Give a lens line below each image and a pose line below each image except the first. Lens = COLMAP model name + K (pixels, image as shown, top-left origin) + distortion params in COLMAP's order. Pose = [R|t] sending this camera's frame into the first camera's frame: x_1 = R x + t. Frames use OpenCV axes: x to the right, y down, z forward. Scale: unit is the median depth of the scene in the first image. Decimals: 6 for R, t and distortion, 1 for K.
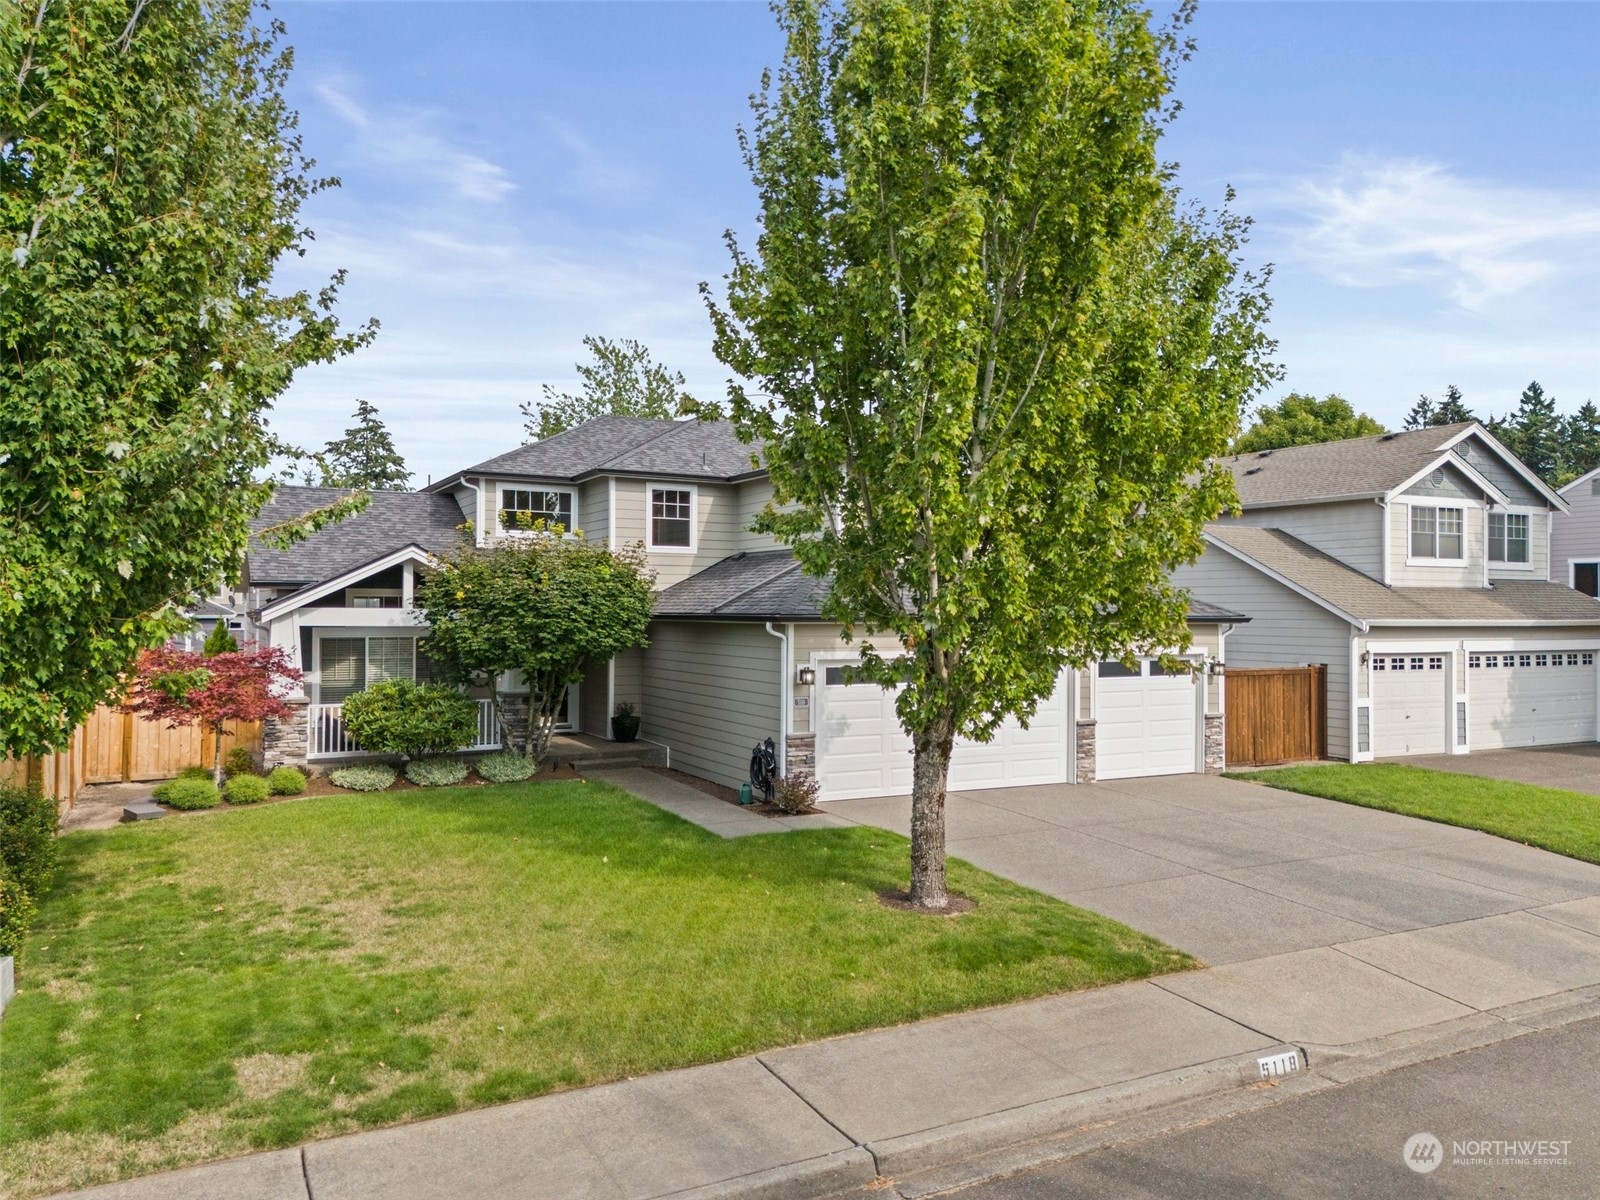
lens RADIAL K [[1124.8, 0, 801.3], [0, 1124.8, 598.0], [0, 0, 1]] dist [0.006856, -0.000629]
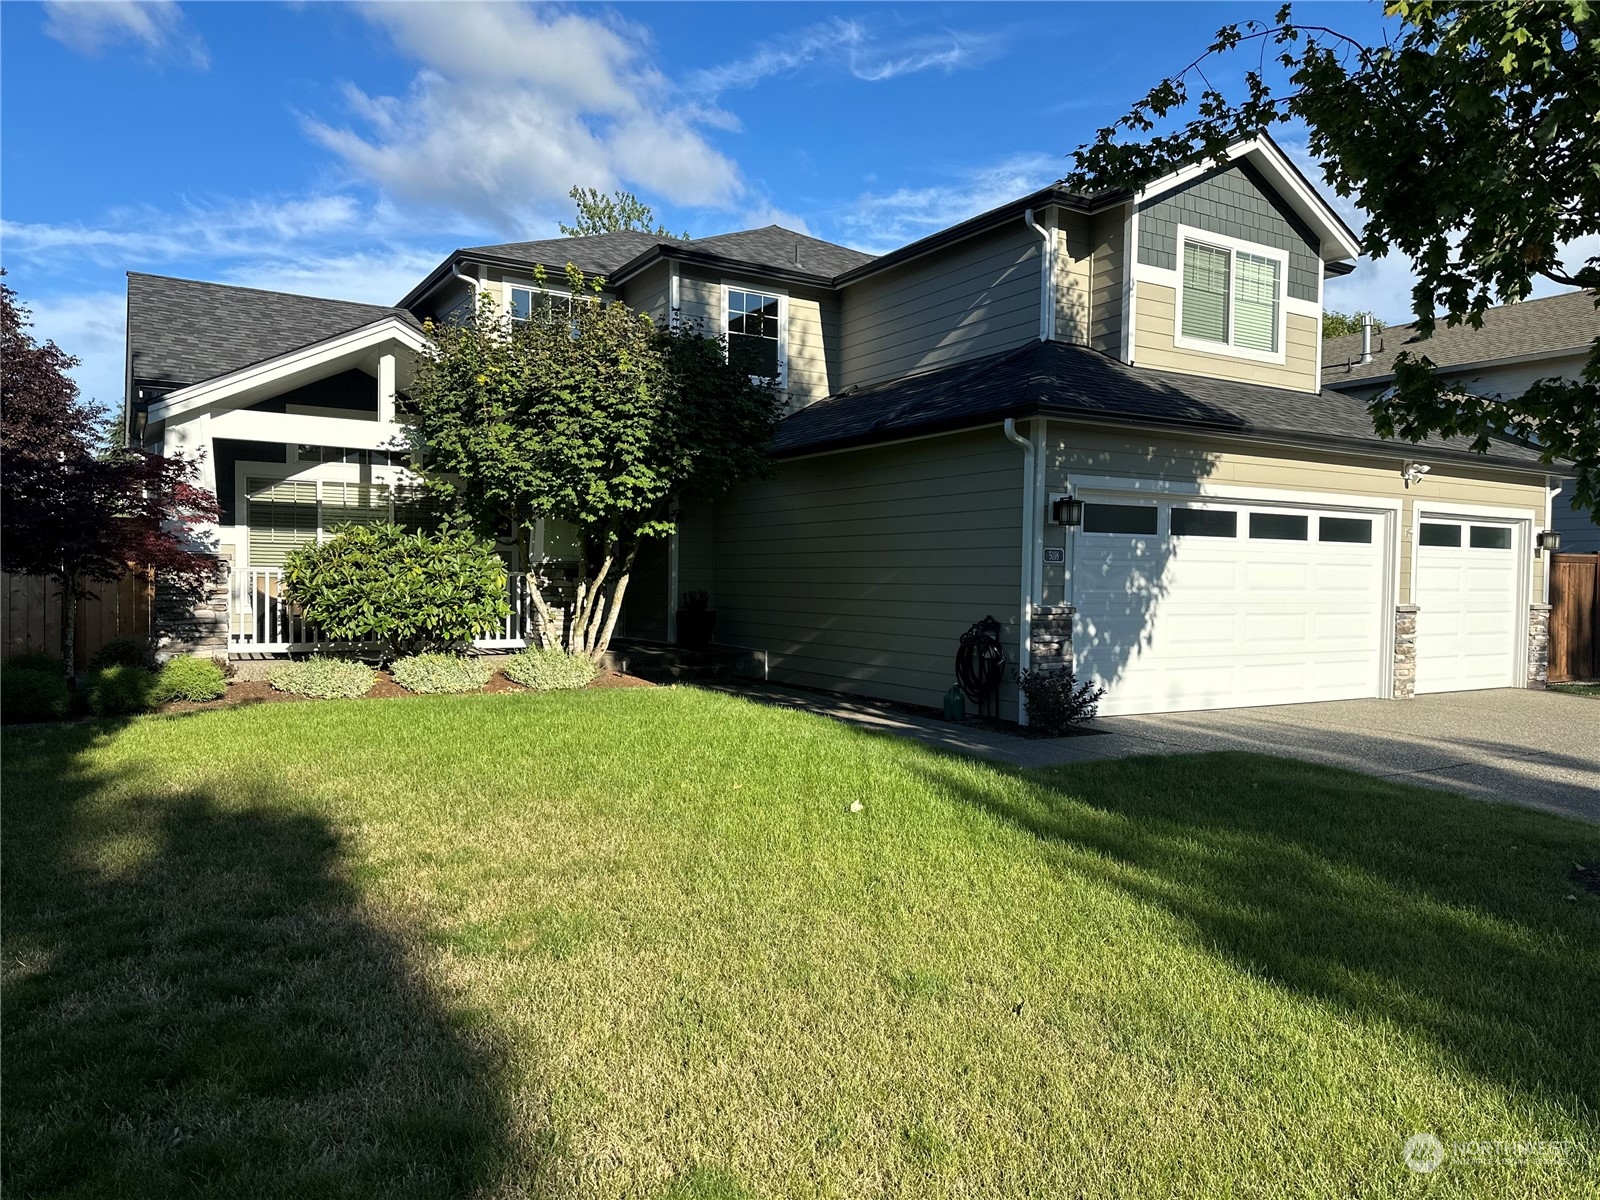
lens RADIAL K [[1125.3, 0, 798.7], [0, 1125.3, 604.5], [0, 0, 1]] dist [-0.010195, -0.006510]
pose [[0.998658, 0.005678, 0.051483, -0.169706], [-0.007743, 0.999170, 0.039990, 0.096505], [-0.051213, -0.040335, 0.997873, 0.398171]]
